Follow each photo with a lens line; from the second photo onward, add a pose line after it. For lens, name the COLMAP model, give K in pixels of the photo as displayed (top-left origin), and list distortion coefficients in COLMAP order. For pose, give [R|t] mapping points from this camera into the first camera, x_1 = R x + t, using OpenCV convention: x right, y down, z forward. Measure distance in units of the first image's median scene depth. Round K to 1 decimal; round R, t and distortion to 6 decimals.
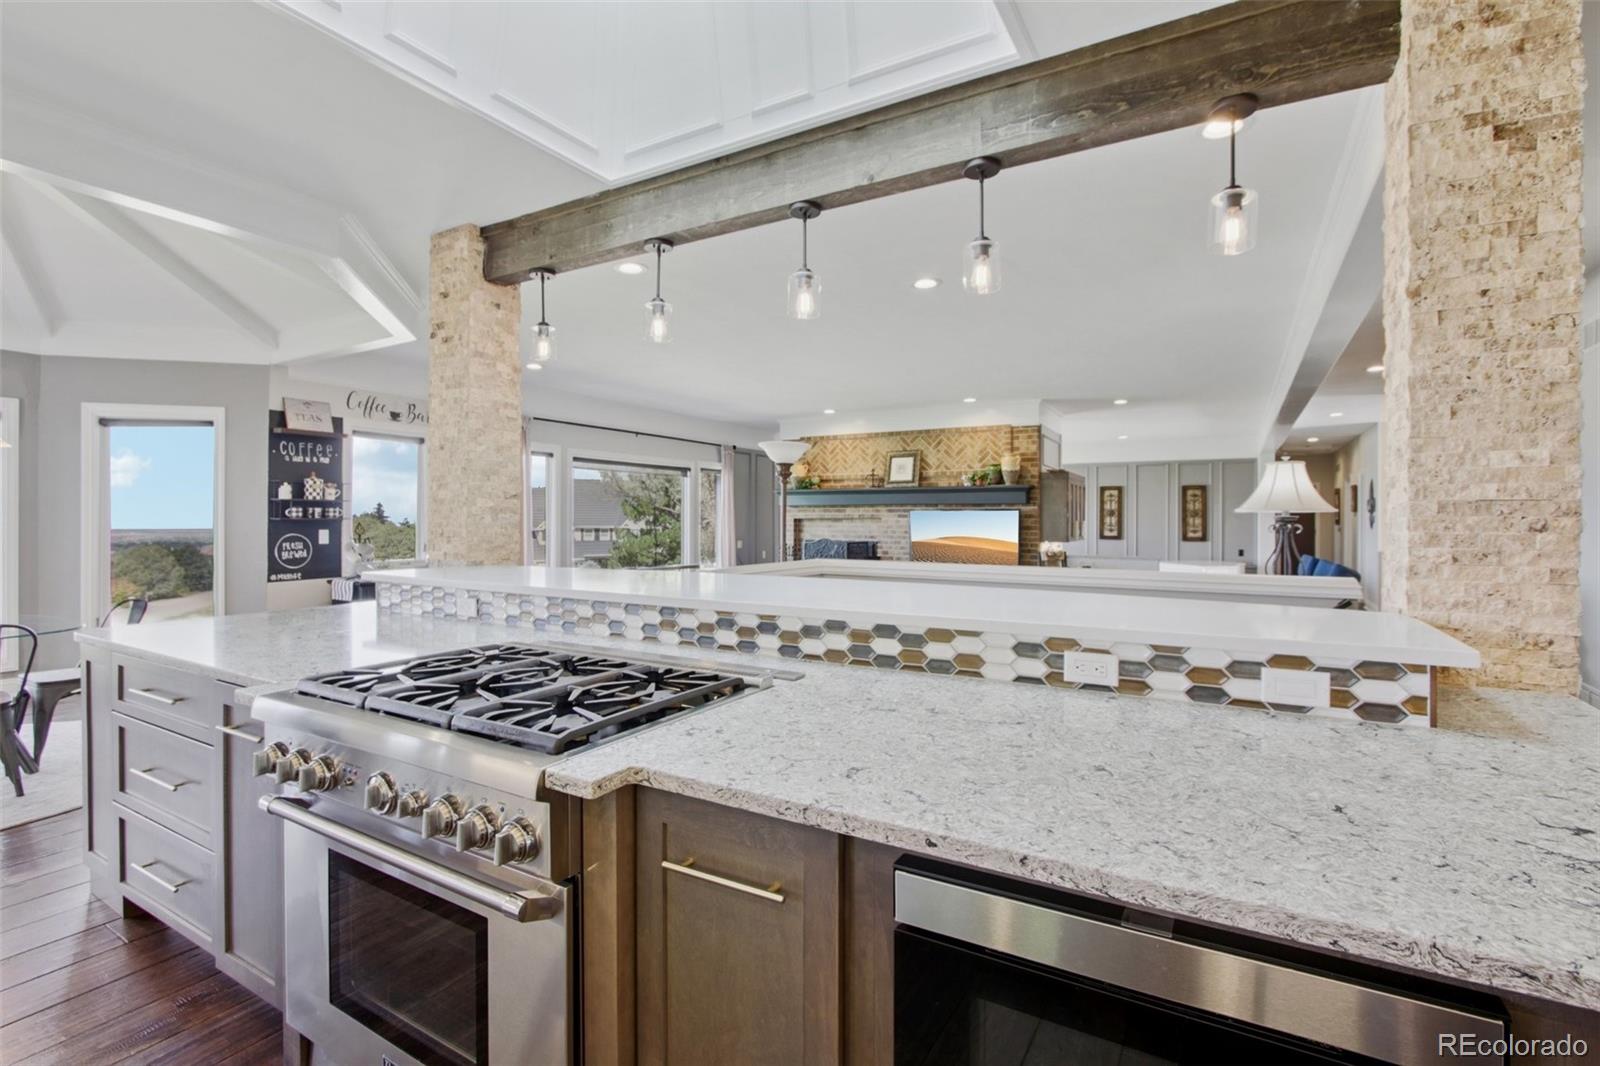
lens RADIAL K [[745.9, 0, 791.7], [0, 745.9, 525.5], [0, 0, 1]] dist [-0.017301, 0.000082]
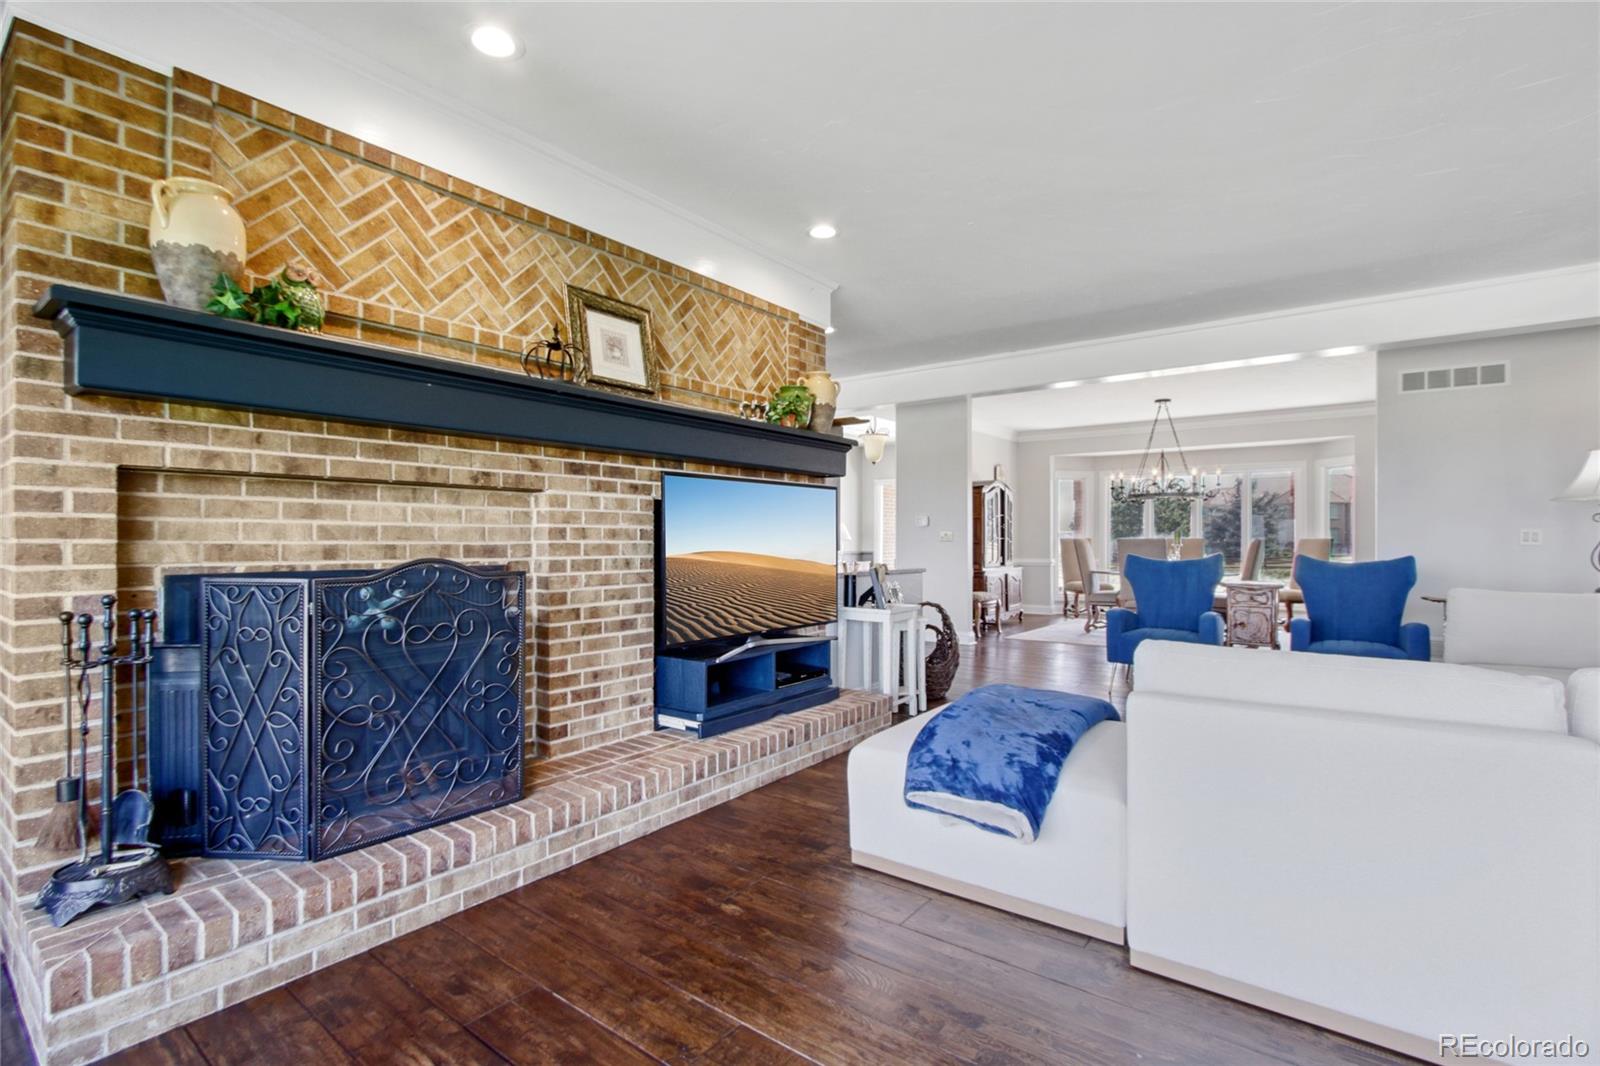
lens RADIAL K [[749.0, 0, 799.0], [0, 749.0, 539.4], [0, 0, 1]] dist [-0.011213, 0.001145]
pose [[0.113074, -0.003097, 0.993582, -0.200249], [0.005362, 0.999982, 0.002506, 0.012255], [-0.993572, 0.005045, 0.113089, 0.951191]]
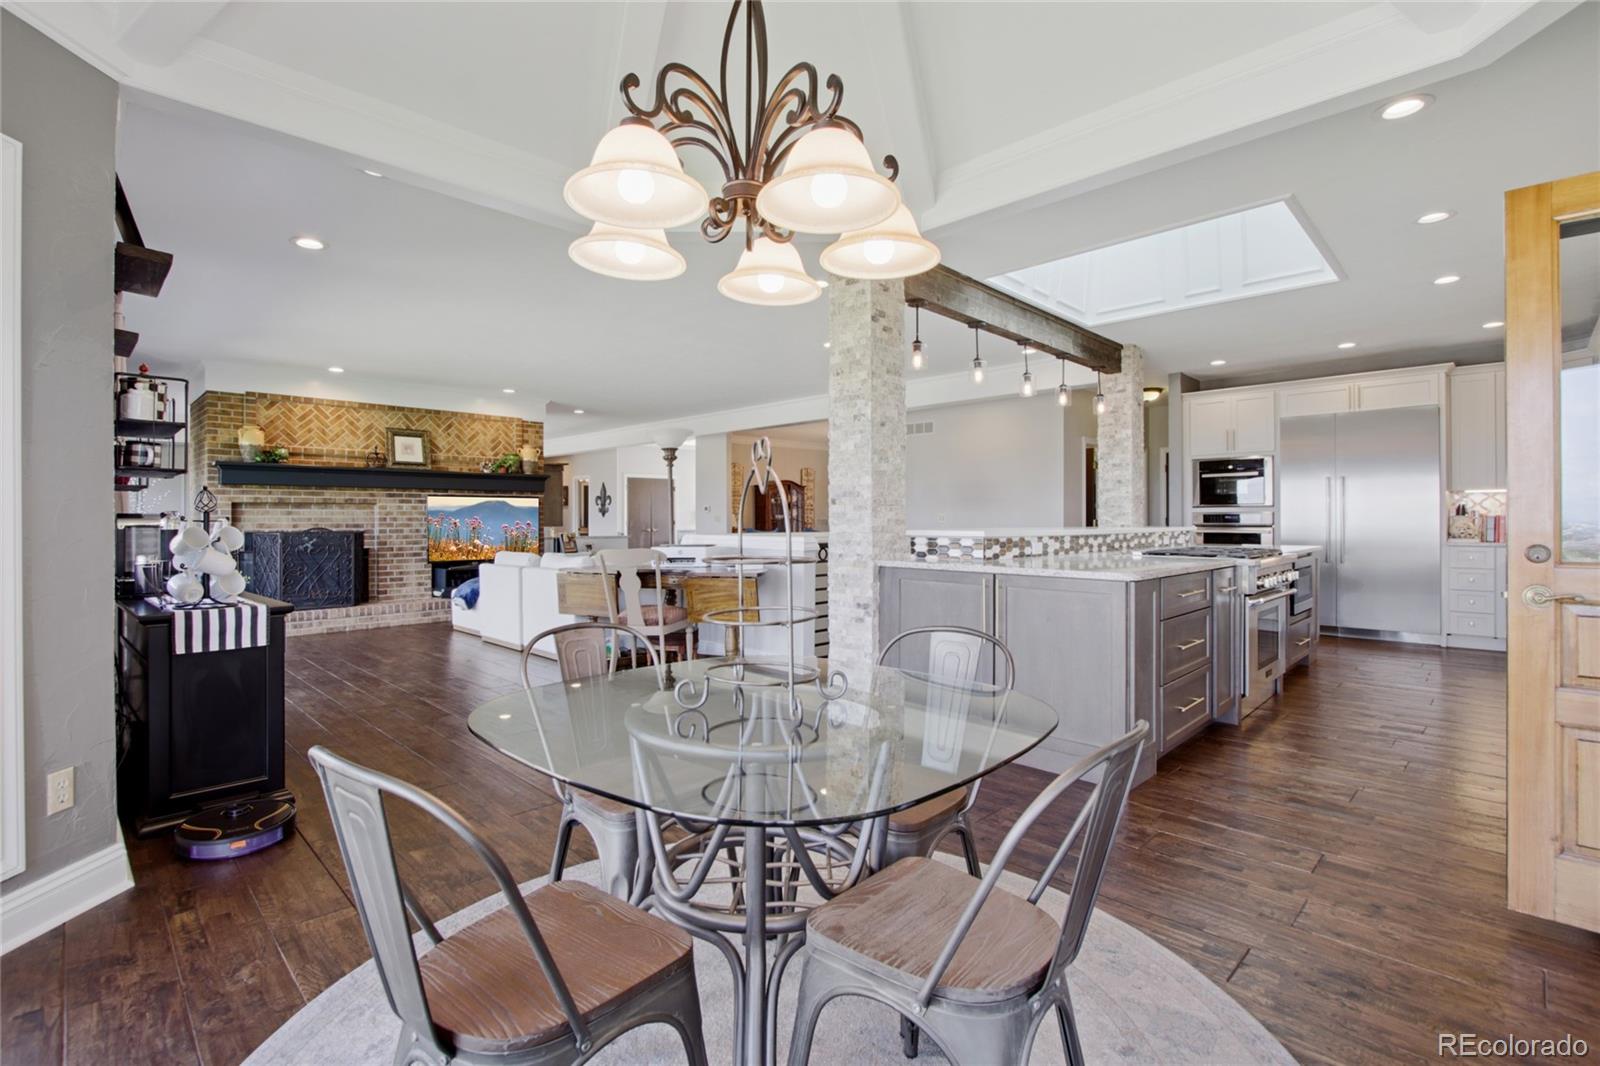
lens RADIAL K [[730.9, 0, 800.6], [0, 730.9, 518.4], [0, 0, 1]] dist [-0.017501, -0.000149]
pose [[0.242588, -0.002255, 0.970127, -0.641477], [0.009948, 0.999951, -0.000163, 0.013960], [-0.970078, 0.009690, 0.242598, 0.353251]]
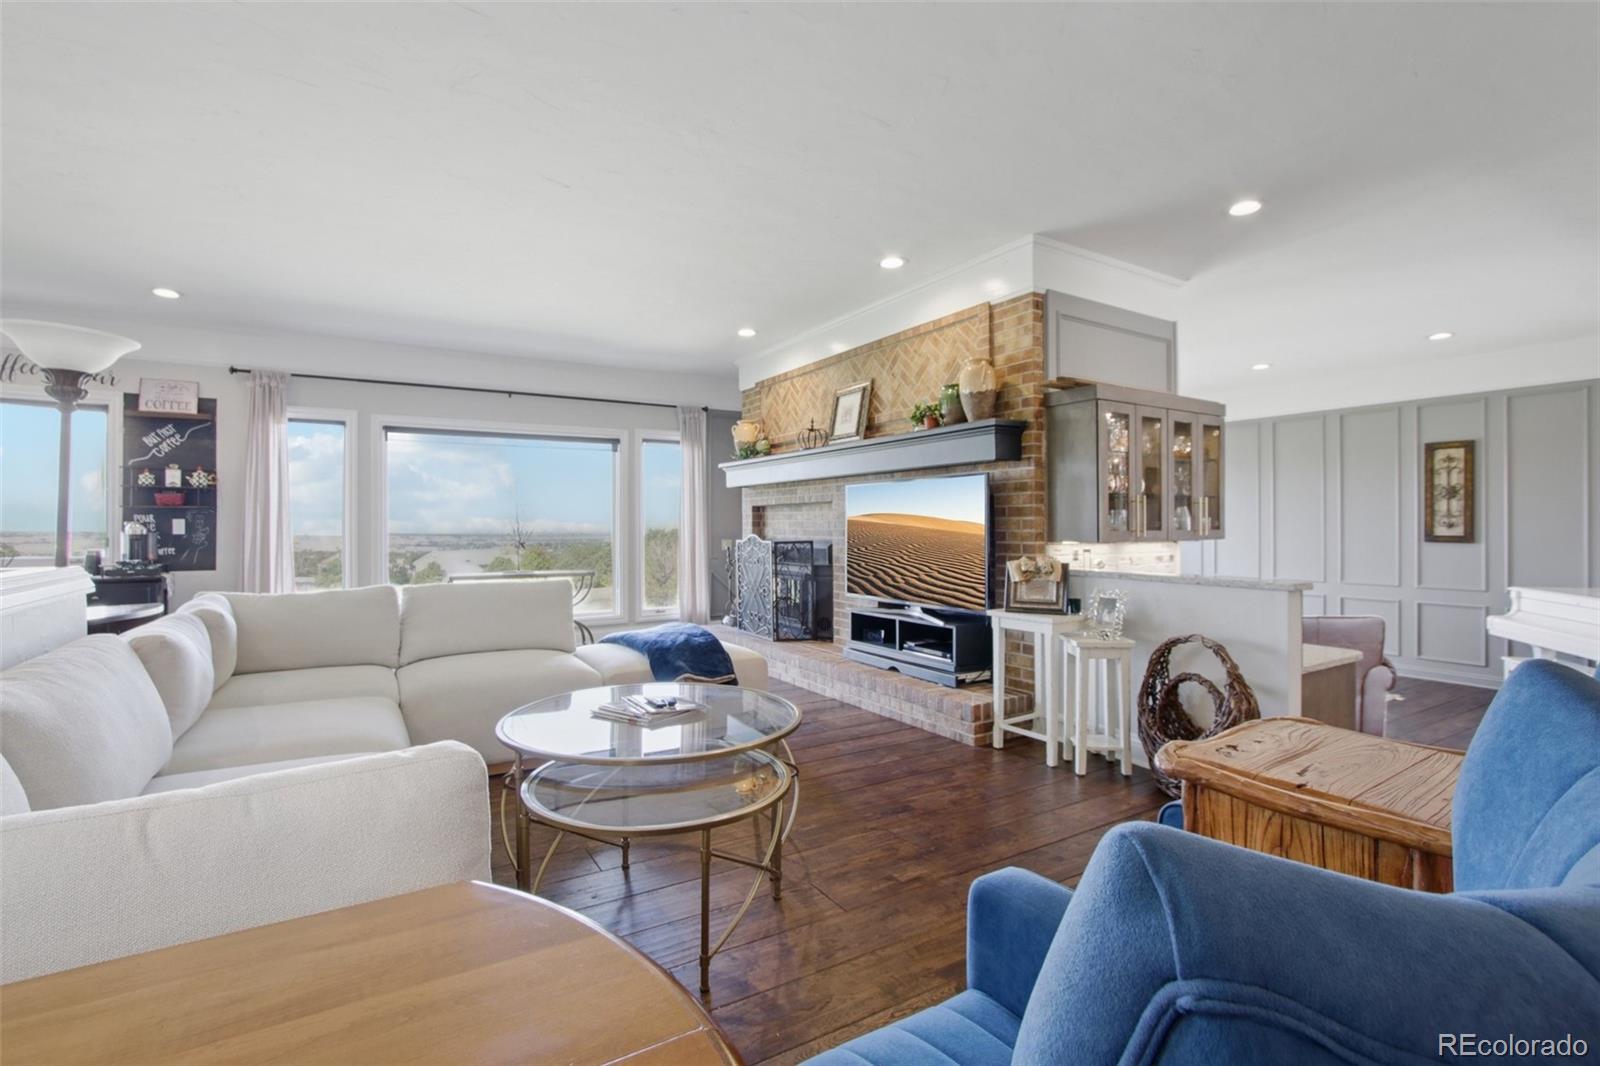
lens RADIAL K [[730.9, 0, 800.6], [0, 730.9, 518.4], [0, 0, 1]] dist [-0.017501, -0.000149]
pose [[0.884295, -0.008500, -0.466851, 0.409827], [0.001644, 0.999885, -0.015090, 0.013687], [0.466926, 0.012576, 0.884207, 0.524875]]
